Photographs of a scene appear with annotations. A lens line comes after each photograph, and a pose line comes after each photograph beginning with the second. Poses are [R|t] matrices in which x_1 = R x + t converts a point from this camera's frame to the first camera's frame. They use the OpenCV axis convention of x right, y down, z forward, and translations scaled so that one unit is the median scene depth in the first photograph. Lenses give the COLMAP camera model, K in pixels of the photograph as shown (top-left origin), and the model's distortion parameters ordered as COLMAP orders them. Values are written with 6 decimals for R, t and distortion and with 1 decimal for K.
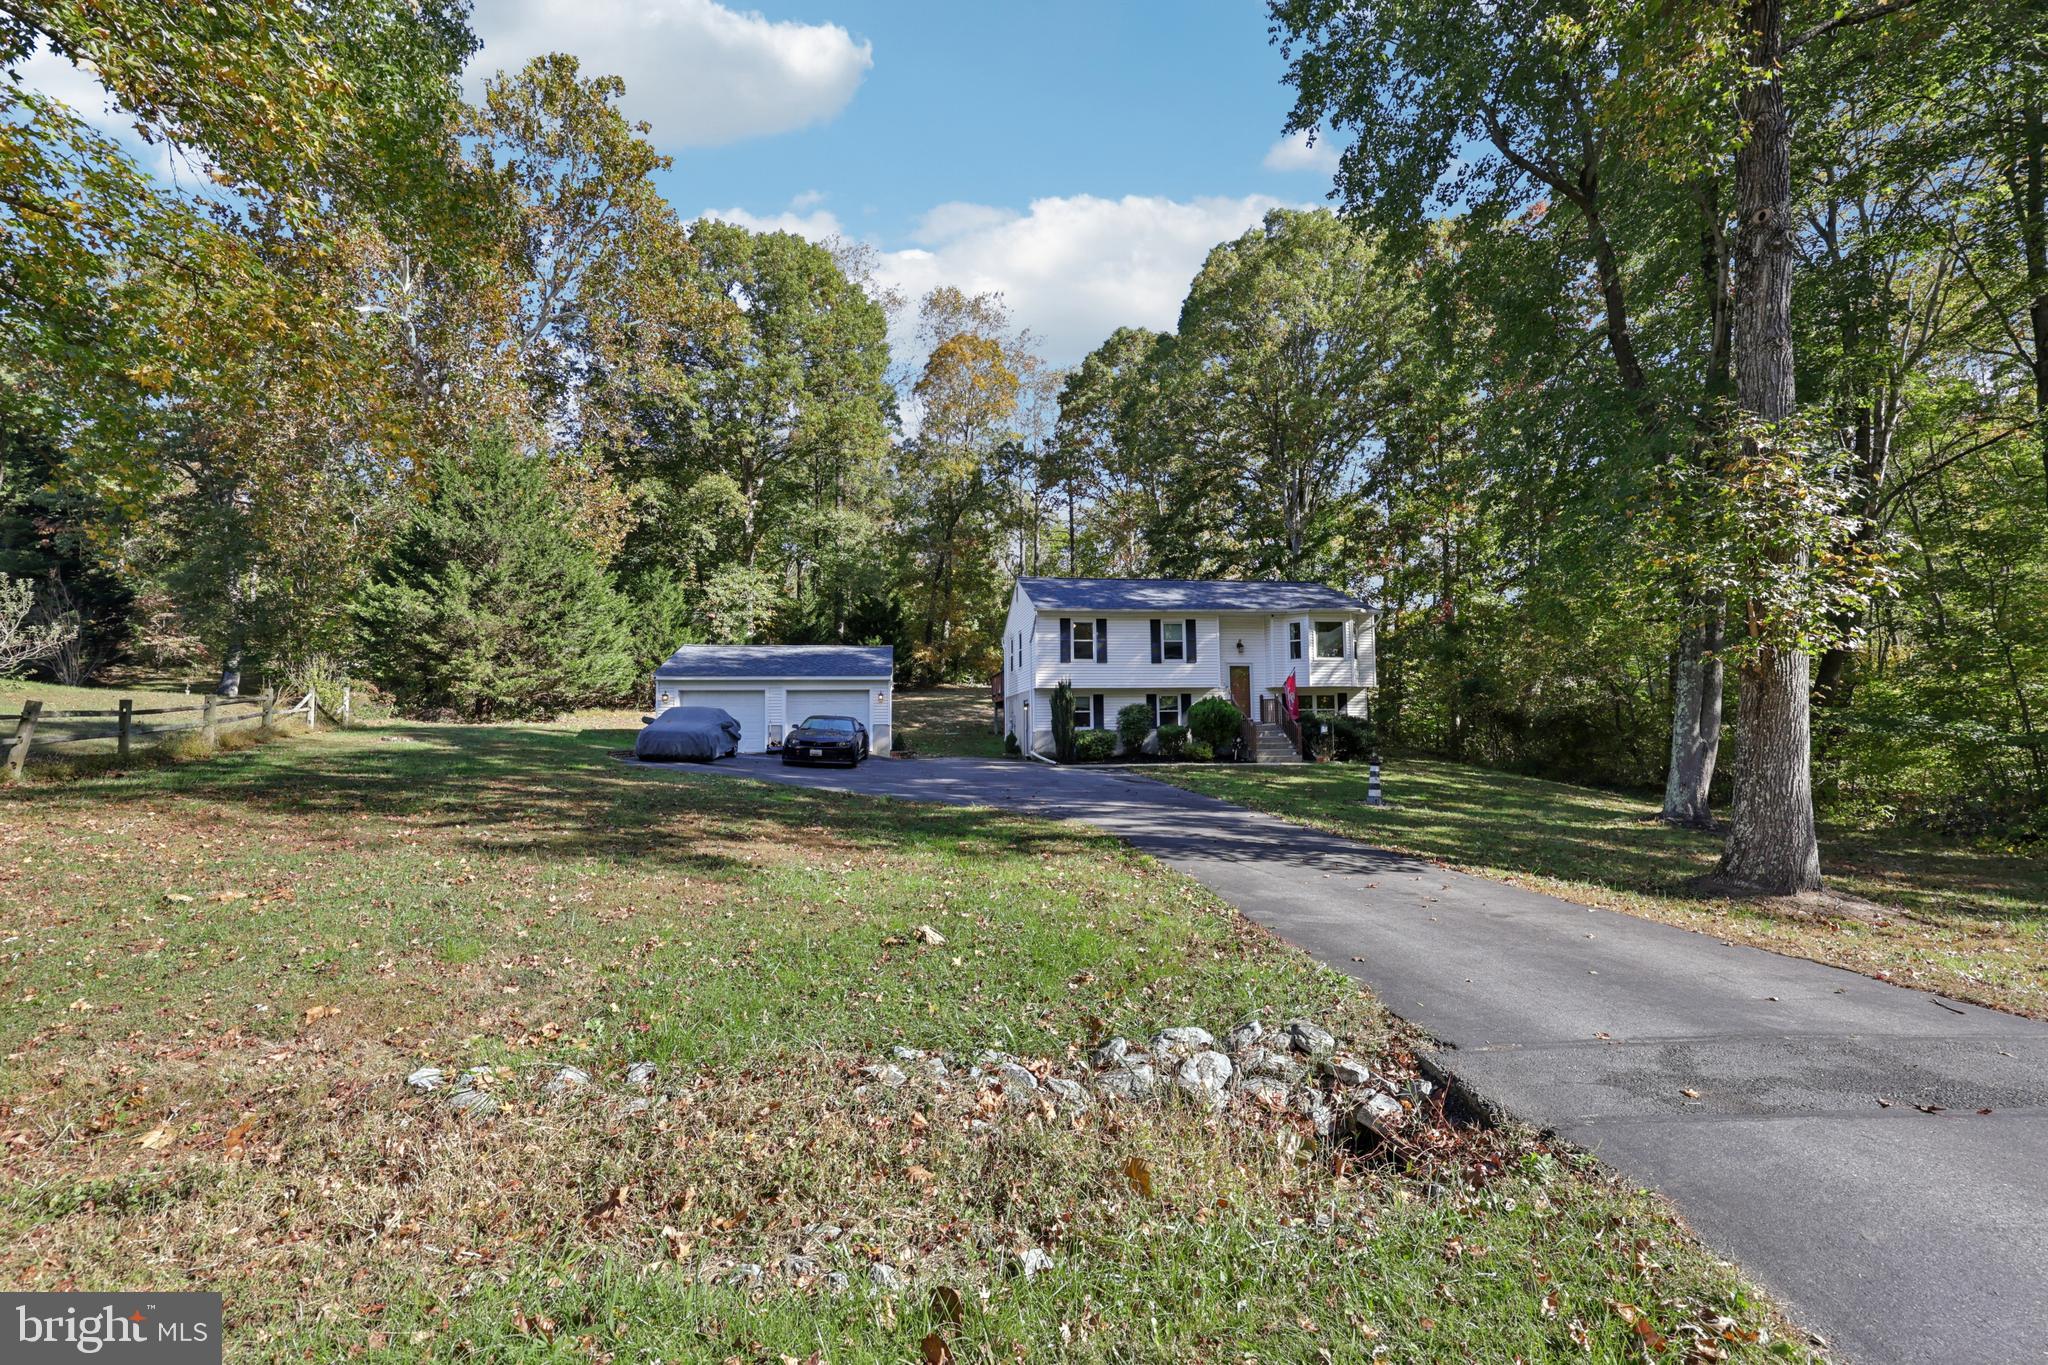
lens RADIAL K [[859.9, 0, 1024.0], [0, 859.9, 682.5], [0, 0, 1]] dist [-0.000487, -0.000013]
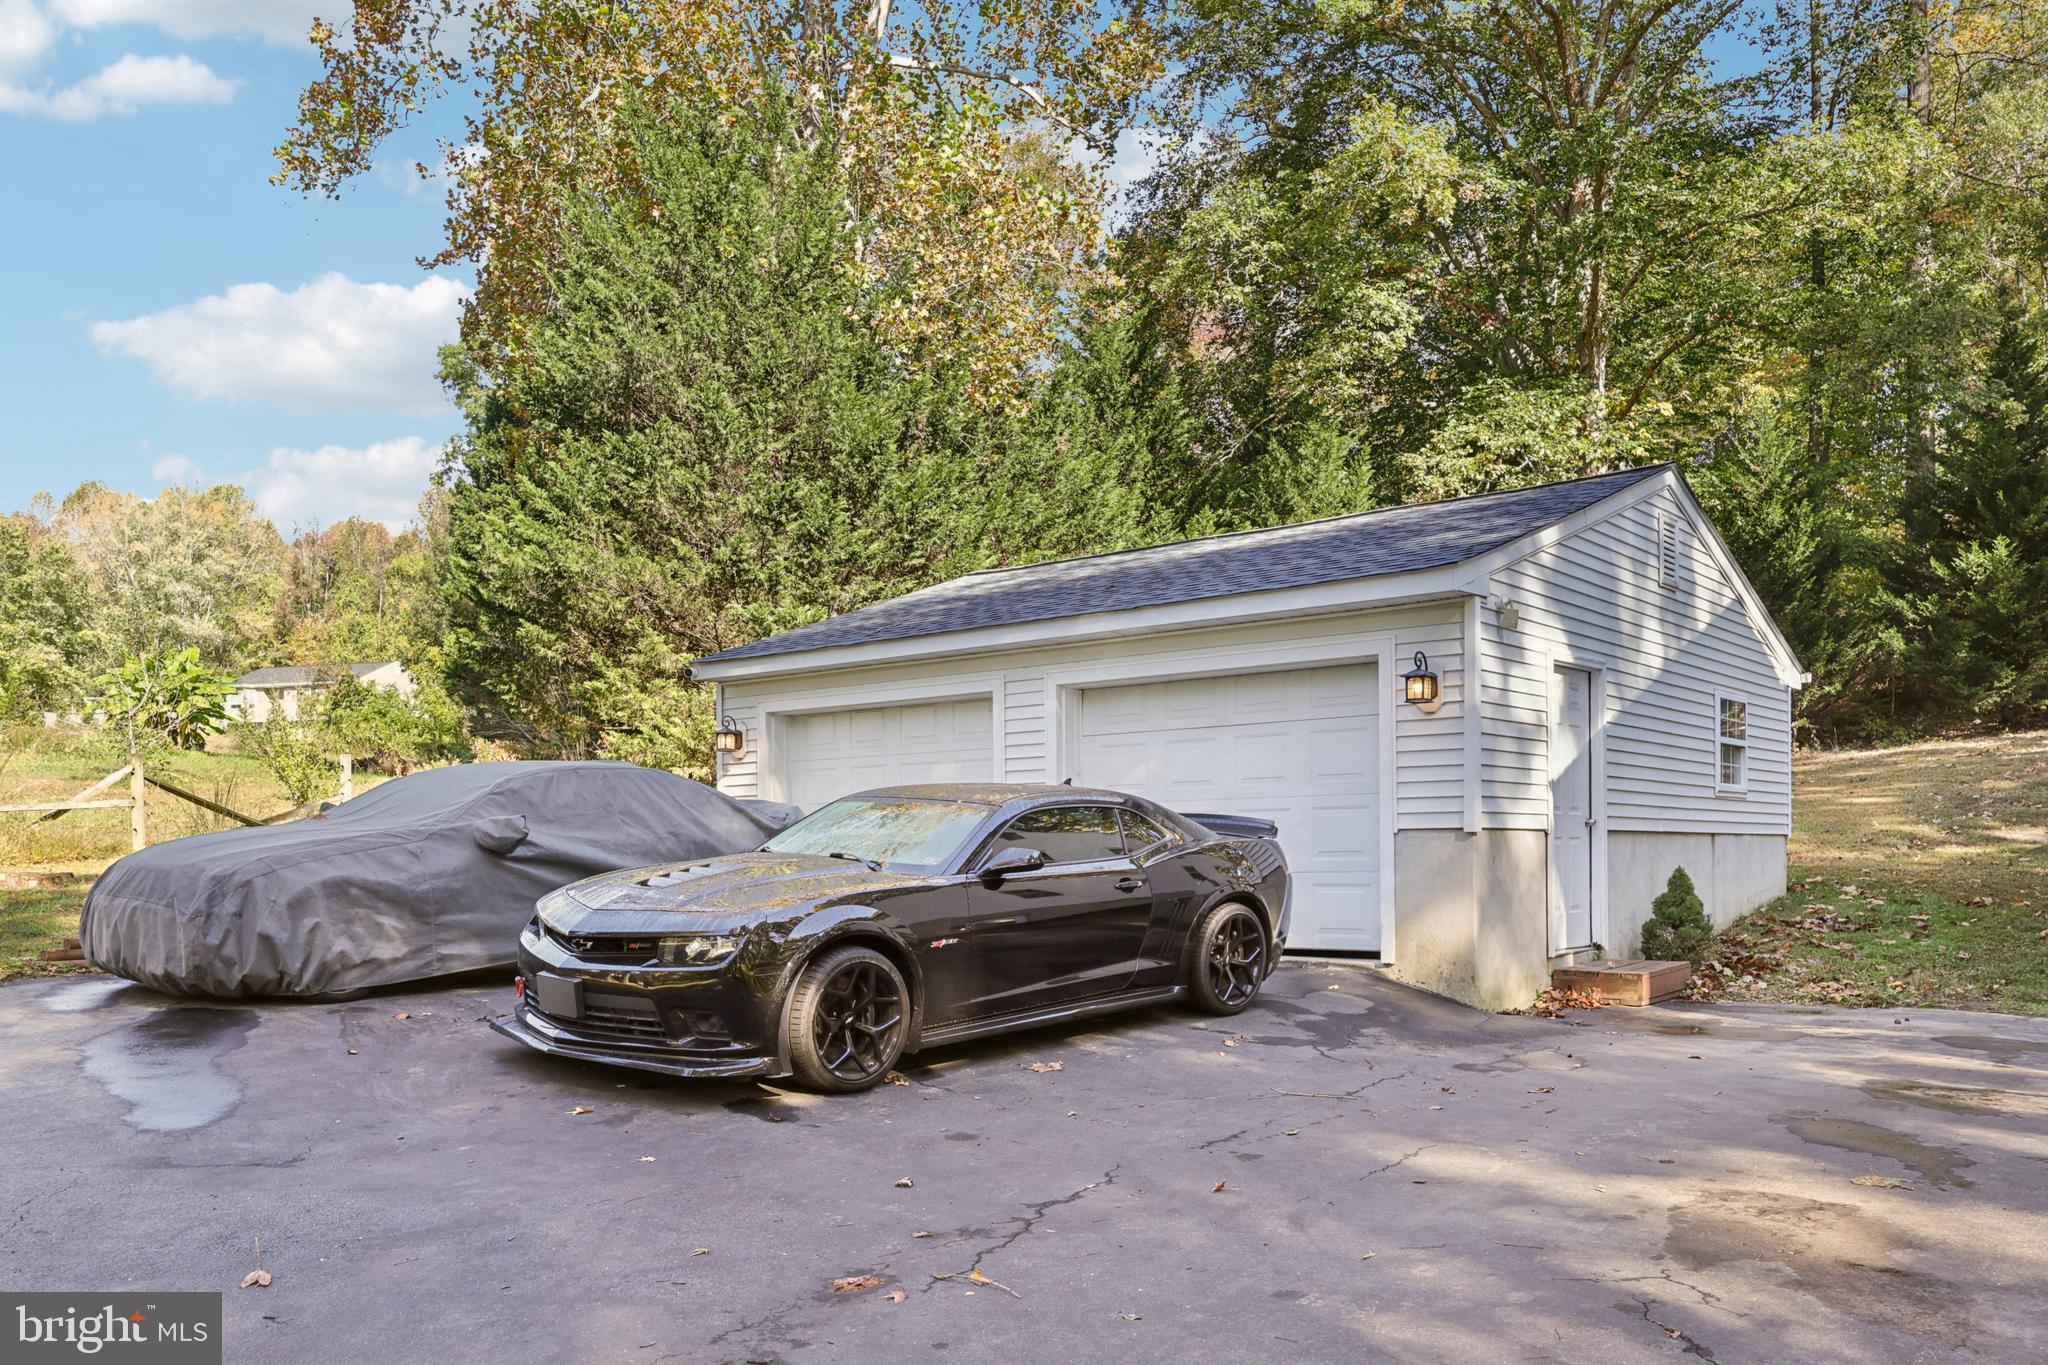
lens RADIAL K [[1604.6, 0, 1030.9], [0, 1604.6, 738.2], [0, 0, 1]] dist [0.002317, -0.000655]
pose [[0.670898, -0.049199, -0.739915, 0.041829], [0.040862, 0.998733, -0.029359, 0.034257], [0.740423, -0.010537, 0.672059, 0.659229]]
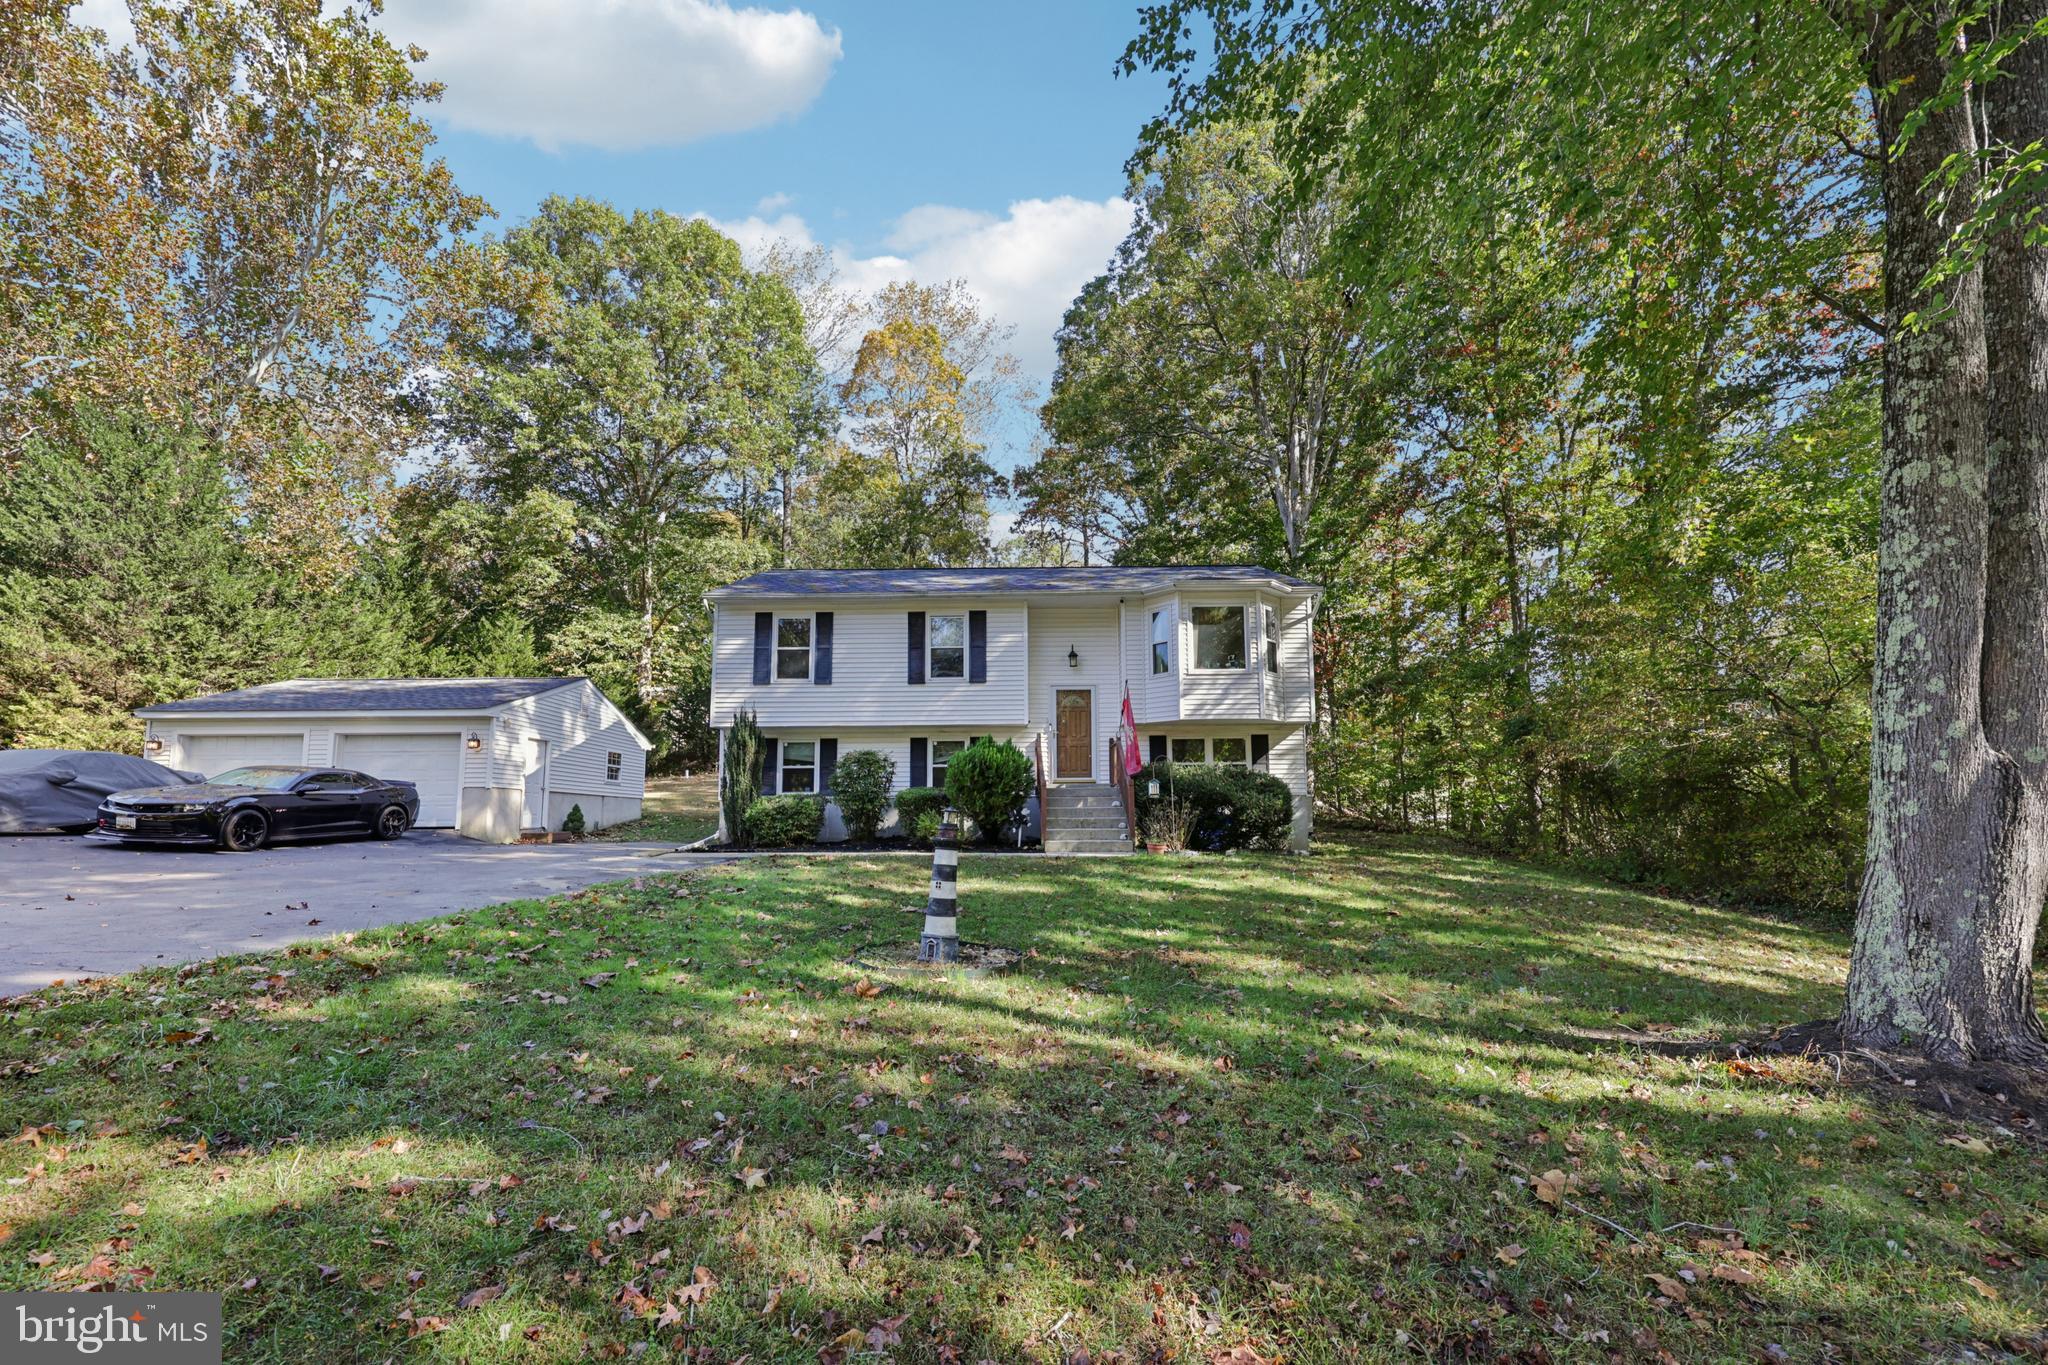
lens RADIAL K [[879.2, 0, 1026.6], [0, 879.2, 734.6], [0, 0, 1]] dist [-0.000993, 0.000169]
pose [[0.986857, -0.011751, -0.161170, 0.322766], [0.003485, 0.998668, -0.051471, 0.043242], [0.161560, 0.050233, 0.985584, 0.410206]]
